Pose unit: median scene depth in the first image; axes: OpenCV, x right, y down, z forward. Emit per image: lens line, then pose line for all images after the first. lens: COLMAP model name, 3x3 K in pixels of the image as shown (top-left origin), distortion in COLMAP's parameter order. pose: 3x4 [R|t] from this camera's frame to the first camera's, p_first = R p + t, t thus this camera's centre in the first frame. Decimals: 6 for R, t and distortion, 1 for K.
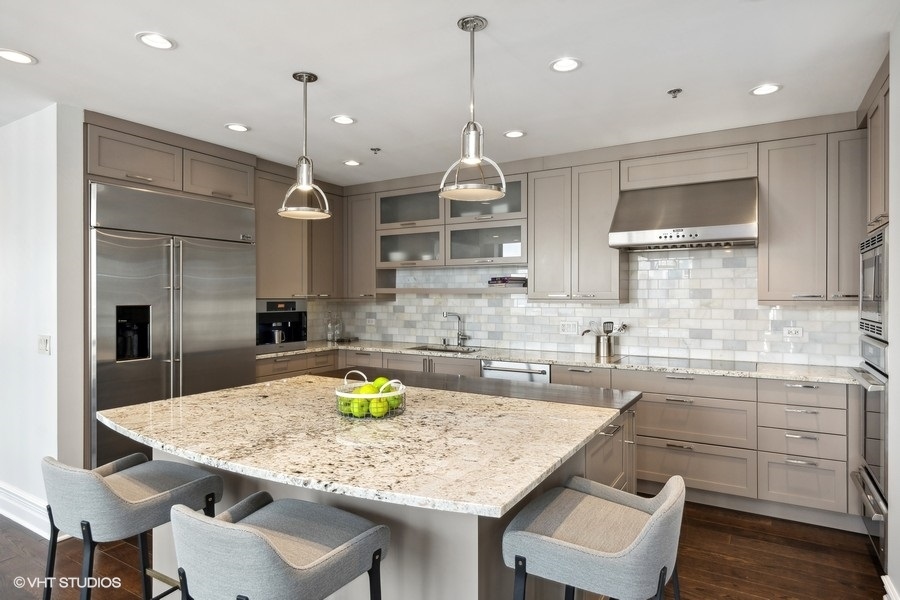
lens RADIAL K [[504.2, 0, 473.5], [0, 504.2, 305.0], [0, 0, 1]] dist [-0.000901, 0.000099]
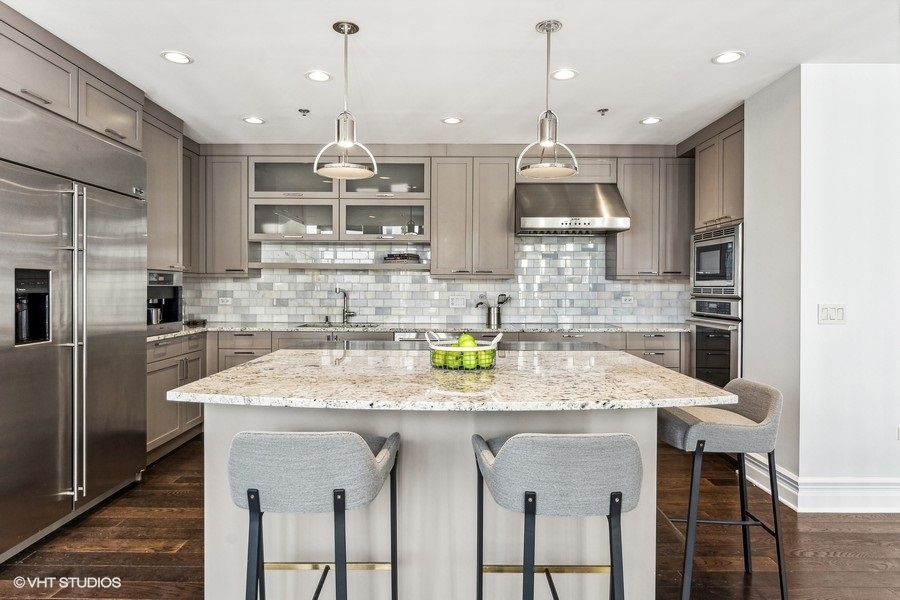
lens RADIAL K [[502.8, 0, 450.0], [0, 502.8, 300.0], [0, 0, 1]] dist [0.001942, -0.000392]
pose [[0.868656, -0.010000, 0.495315, -0.377369], [0.005242, 0.999926, 0.010994, 0.029989], [-0.495388, -0.006953, 0.868644, 0.044966]]
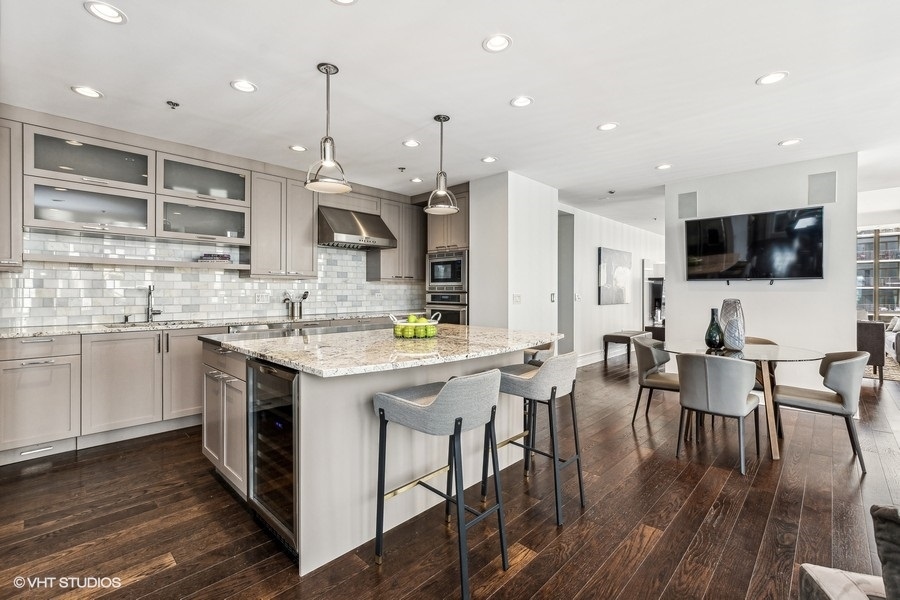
lens RADIAL K [[400.0, 0, 428.2], [0, 400.0, 298.8], [0, 0, 1]] dist [-0.000833, -0.000258]
pose [[0.266039, -0.017839, 0.963797, -0.693474], [0.015246, 0.999782, 0.014296, 0.039275], [-0.963842, 0.010891, 0.266253, 0.319068]]
